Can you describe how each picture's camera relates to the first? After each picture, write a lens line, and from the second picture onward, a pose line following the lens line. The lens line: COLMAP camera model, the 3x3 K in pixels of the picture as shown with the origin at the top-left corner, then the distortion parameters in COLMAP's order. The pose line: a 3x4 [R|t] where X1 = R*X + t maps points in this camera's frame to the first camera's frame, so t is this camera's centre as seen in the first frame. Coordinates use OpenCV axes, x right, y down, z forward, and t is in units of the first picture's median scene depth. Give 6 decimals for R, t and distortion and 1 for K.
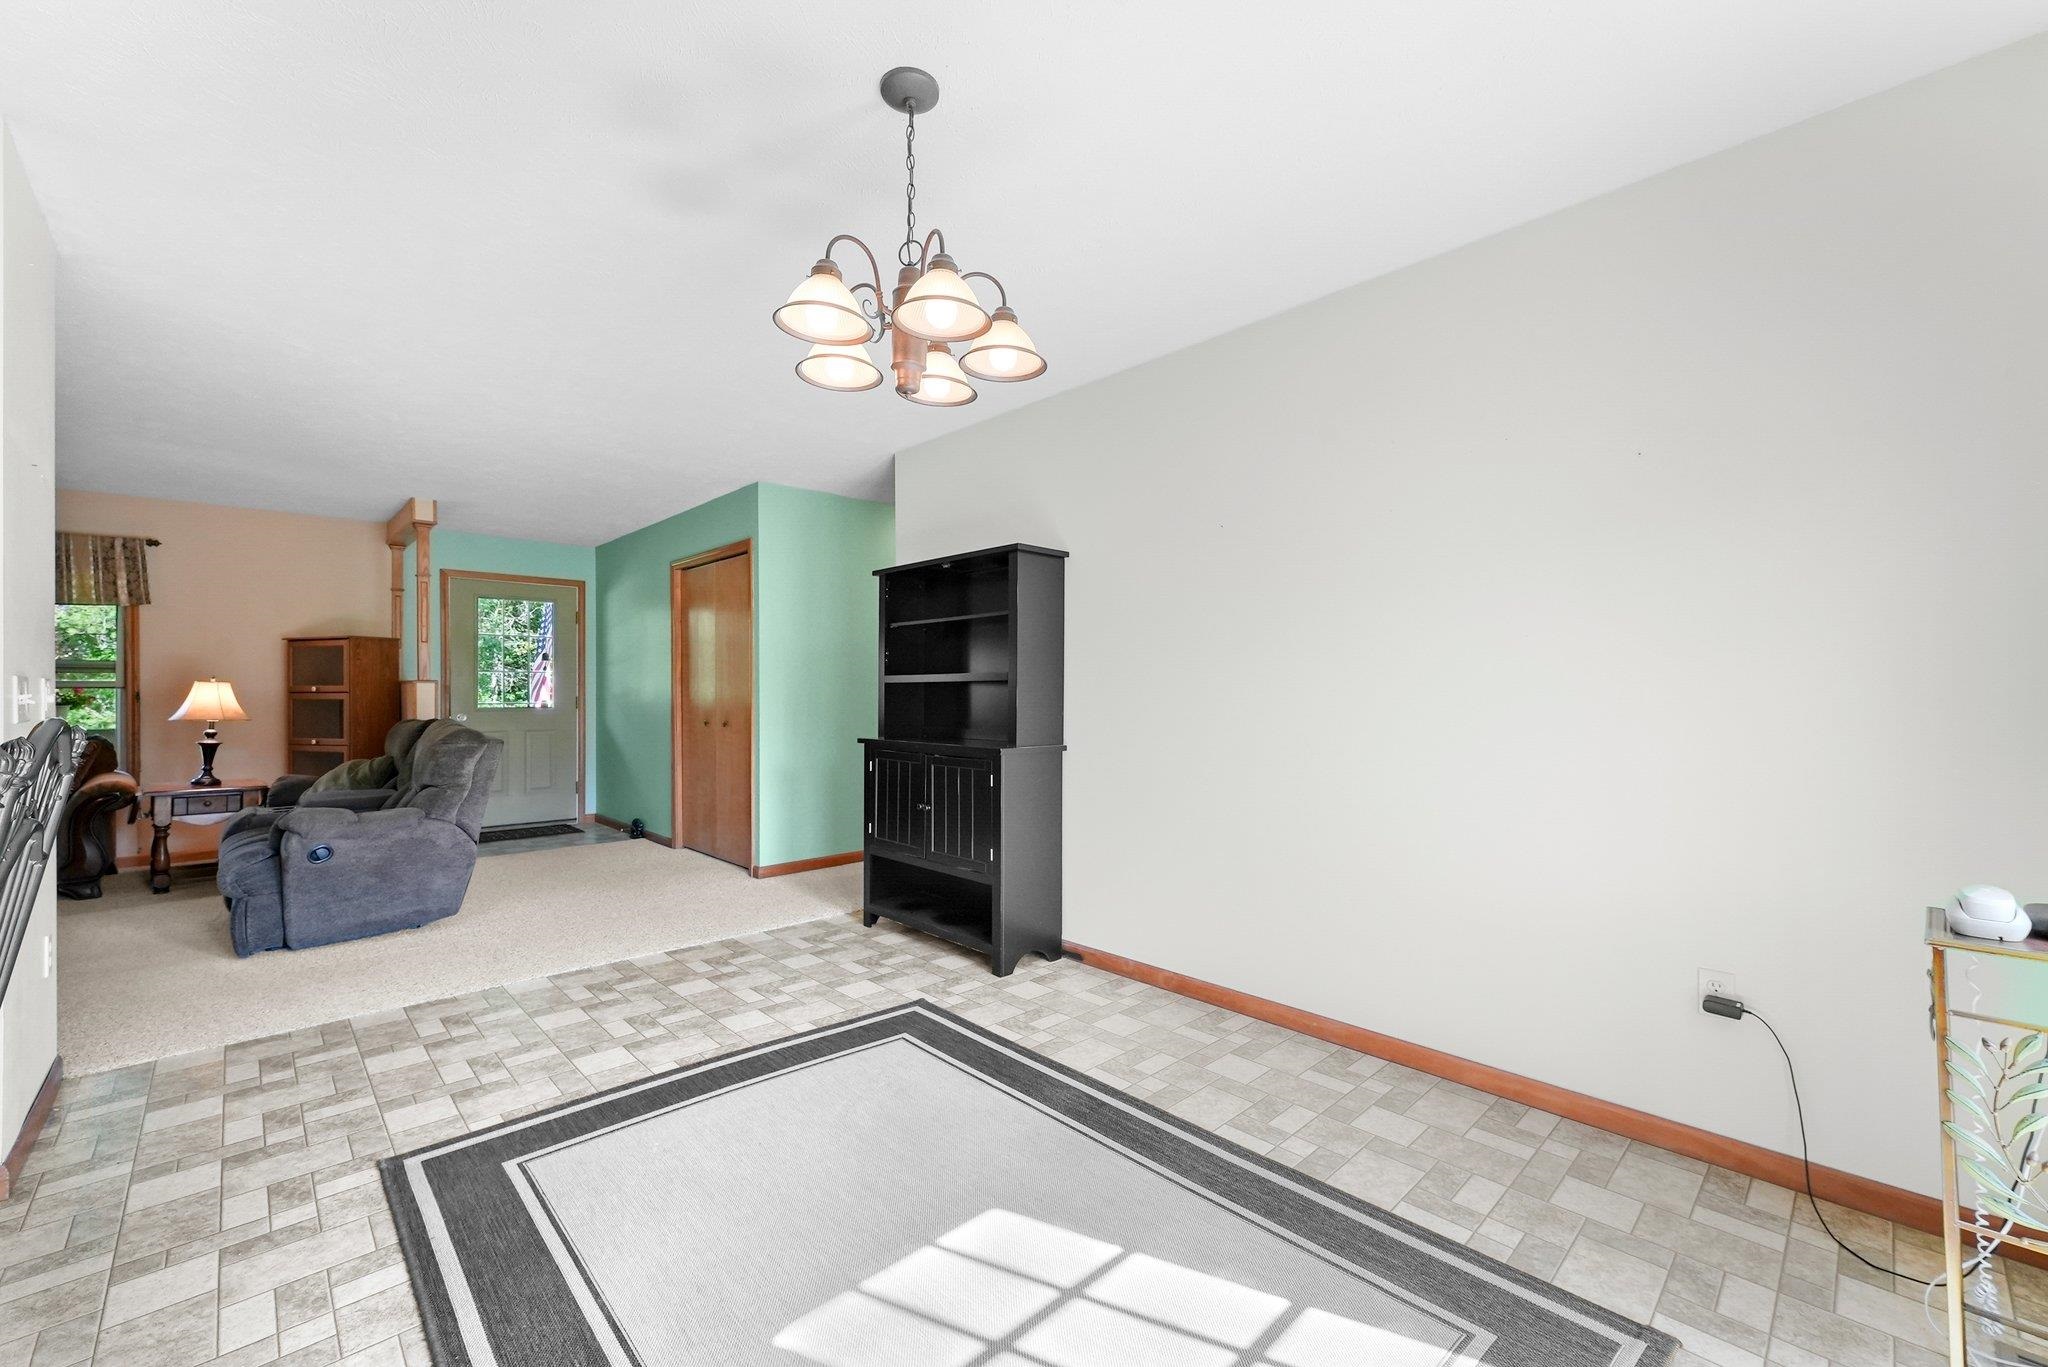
lens RADIAL K [[839.9, 0, 1021.8], [0, 839.9, 693.8], [0, 0, 1]] dist [-0.000303, -0.000085]
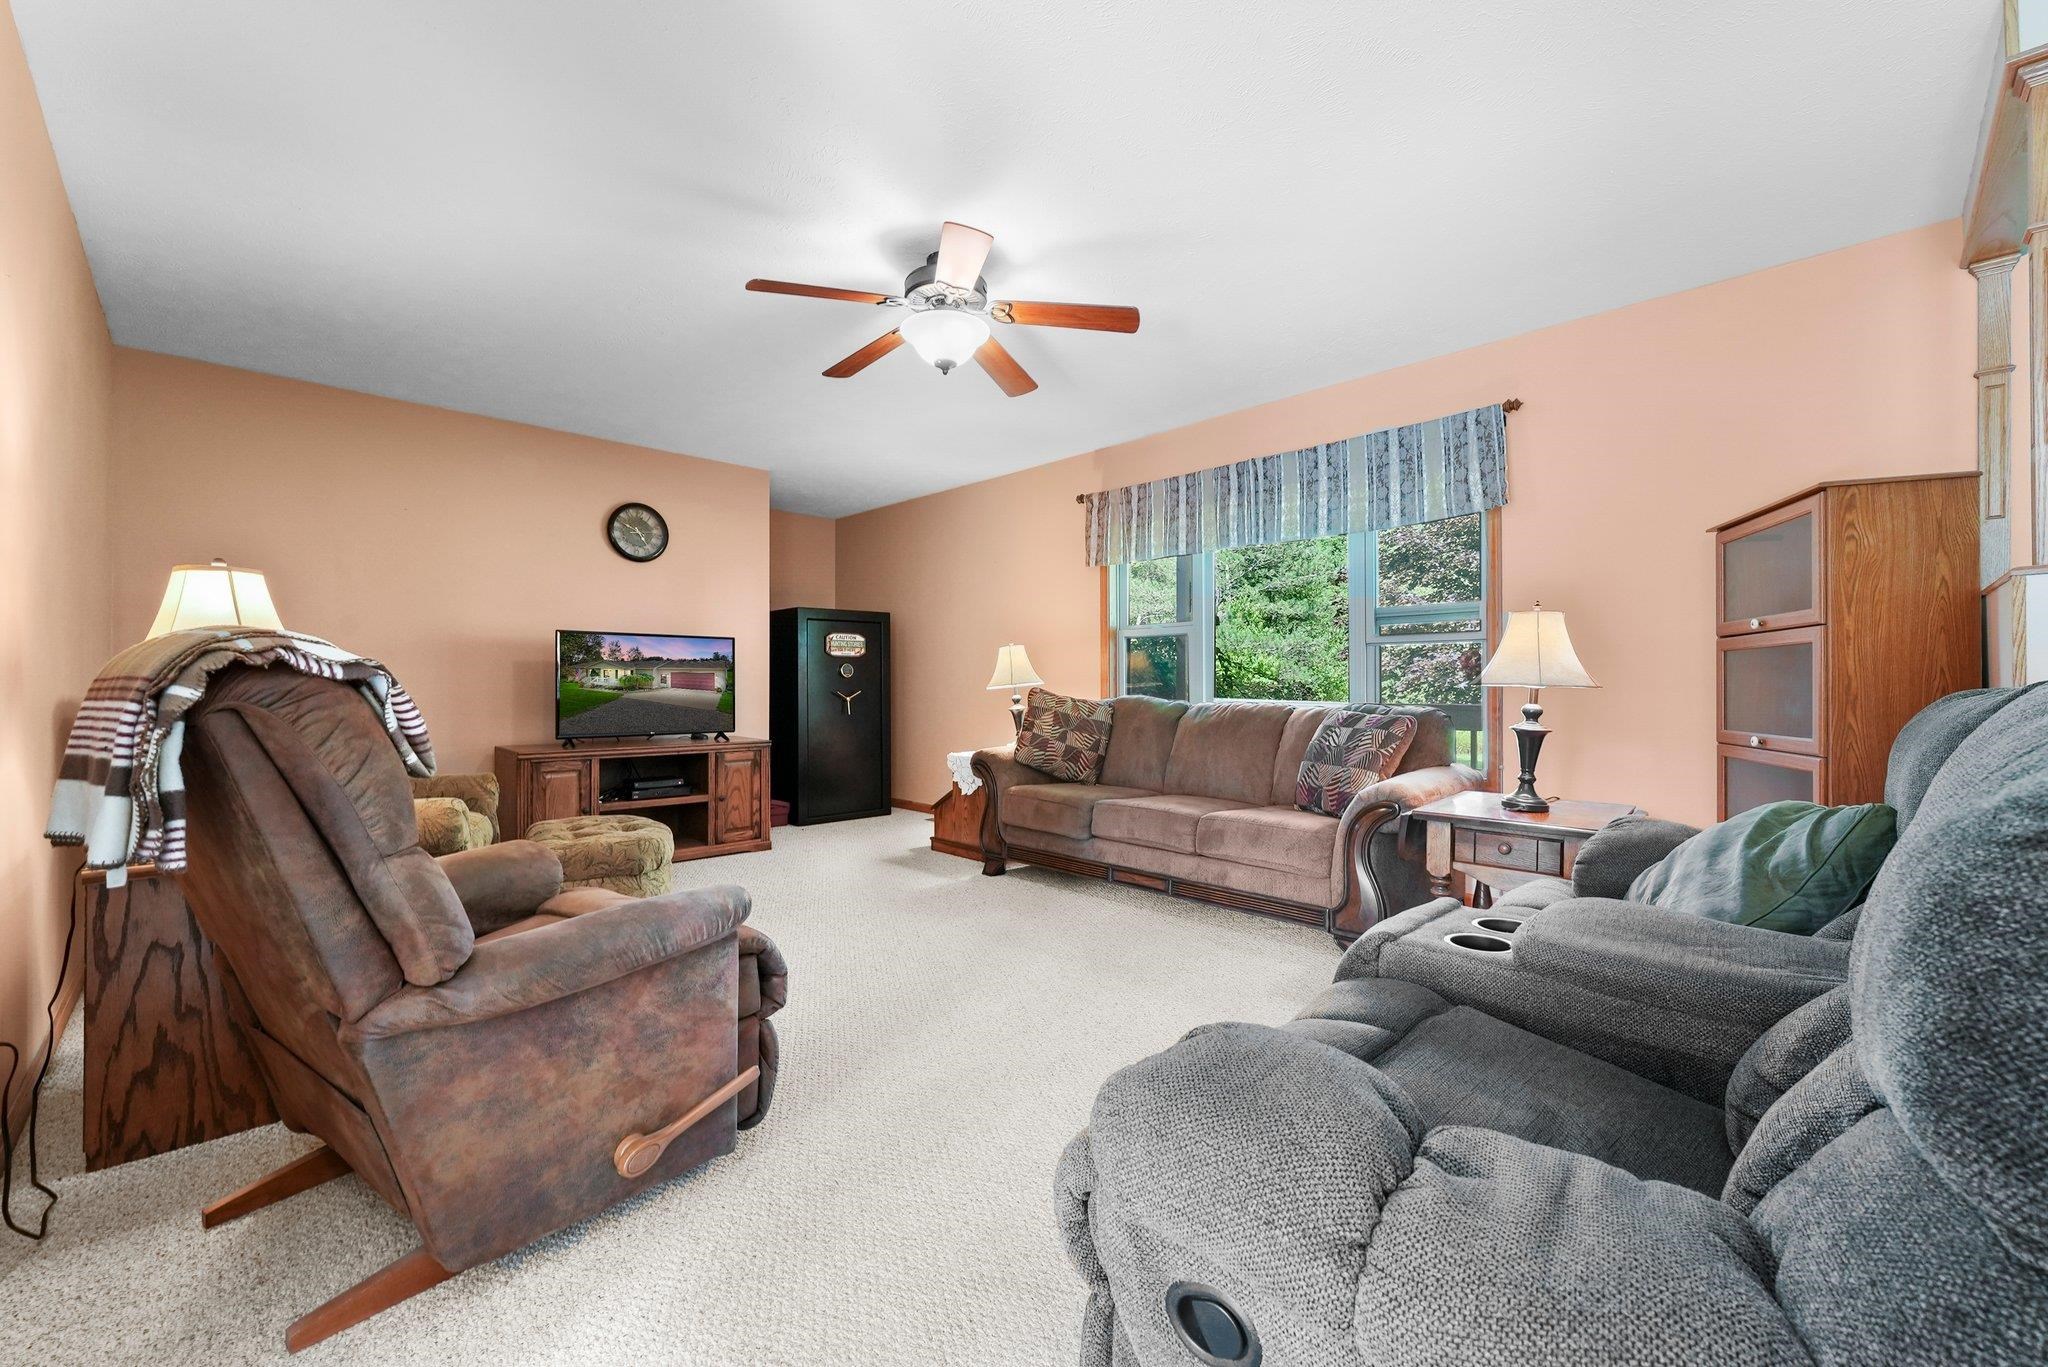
lens RADIAL K [[838.7, 0, 1024.0], [0, 838.7, 683.5], [0, 0, 1]] dist [-0.001689, -0.000059]
pose [[0.025772, -0.000641, -0.999668, -0.428219], [-0.000732, 1.000000, -0.000660, 0.028528], [0.999668, 0.000748, 0.025772, 0.632463]]
